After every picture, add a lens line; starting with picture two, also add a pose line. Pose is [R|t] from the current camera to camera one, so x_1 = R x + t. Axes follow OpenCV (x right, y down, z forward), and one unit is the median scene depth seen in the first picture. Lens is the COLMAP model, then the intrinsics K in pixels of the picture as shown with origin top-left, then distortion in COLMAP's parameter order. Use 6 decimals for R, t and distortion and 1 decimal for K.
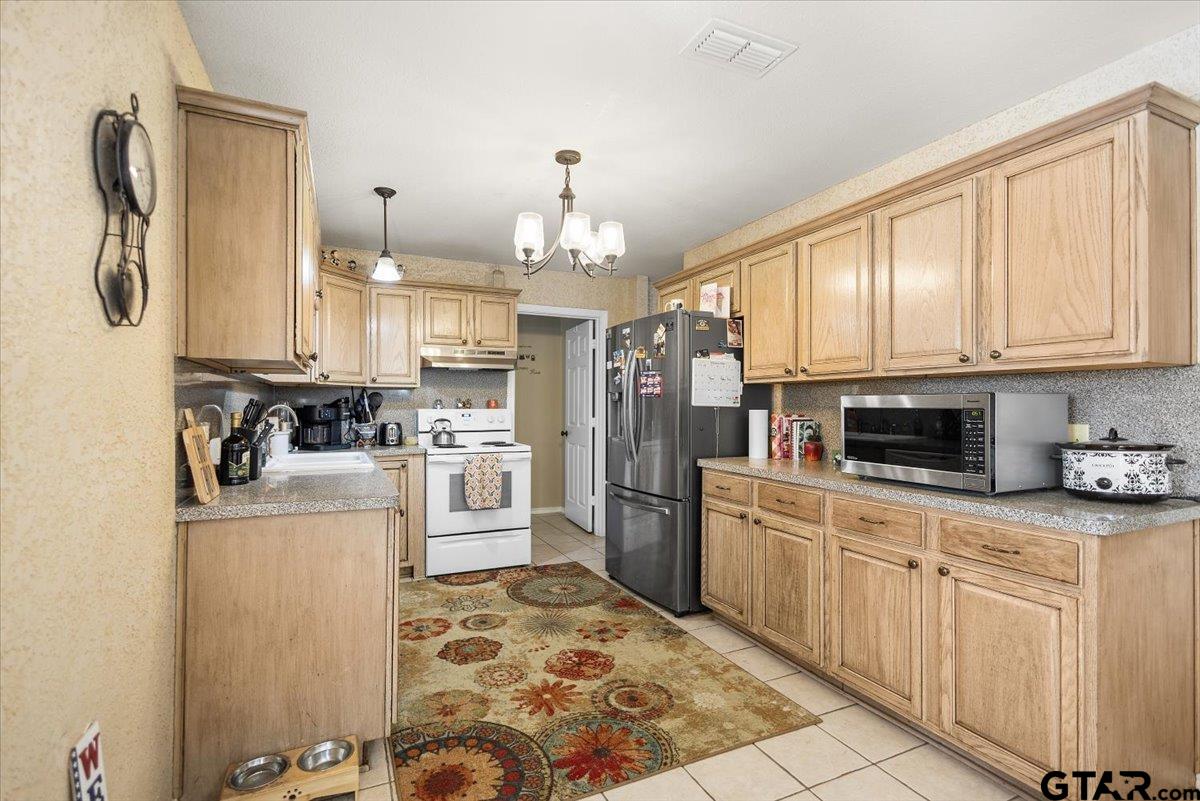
lens RADIAL K [[557.0, 0, 604.0], [0, 557.0, 404.3], [0, 0, 1]] dist [0.008491, -0.000095]
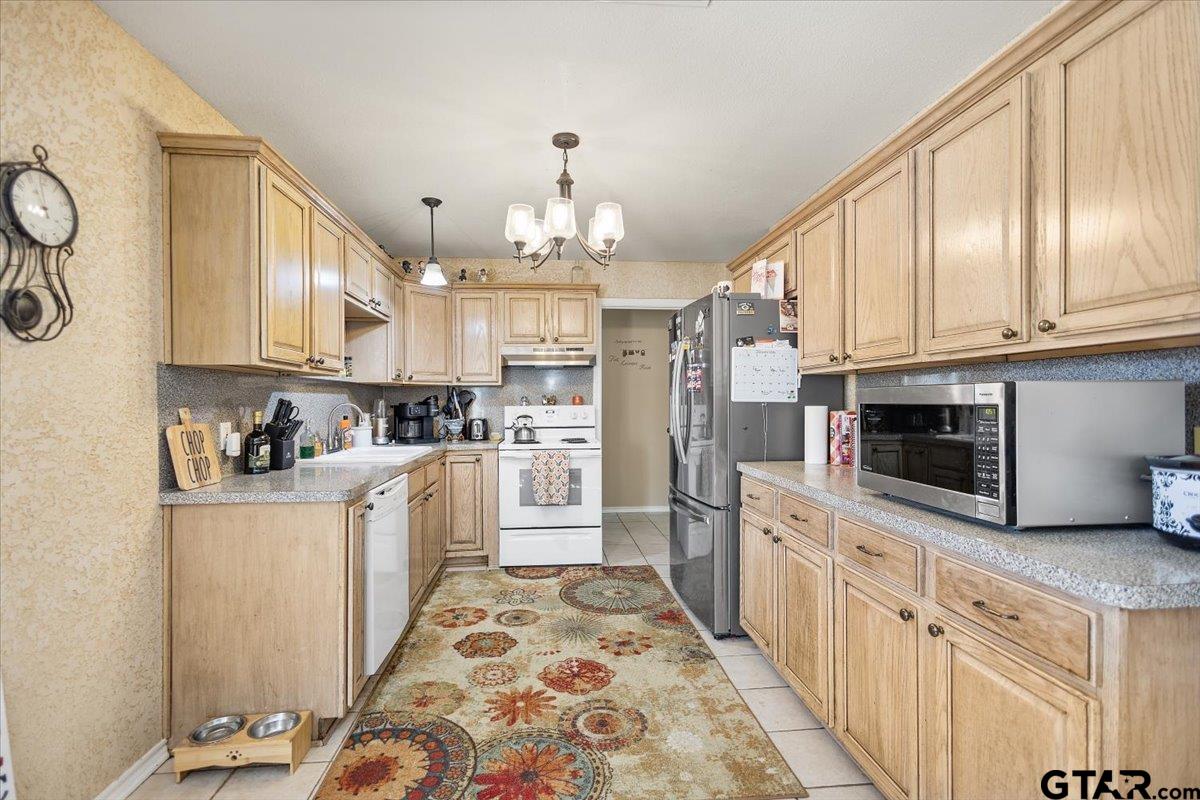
lens RADIAL K [[557.0, 0, 604.0], [0, 557.0, 403.8], [0, 0, 1]] dist [0.008491, -0.000095]
pose [[0.942548, -0.005343, -0.334028, 0.366774], [0.008073, 0.999944, 0.006787, -0.001744], [0.333973, -0.009094, 0.942539, 0.146139]]
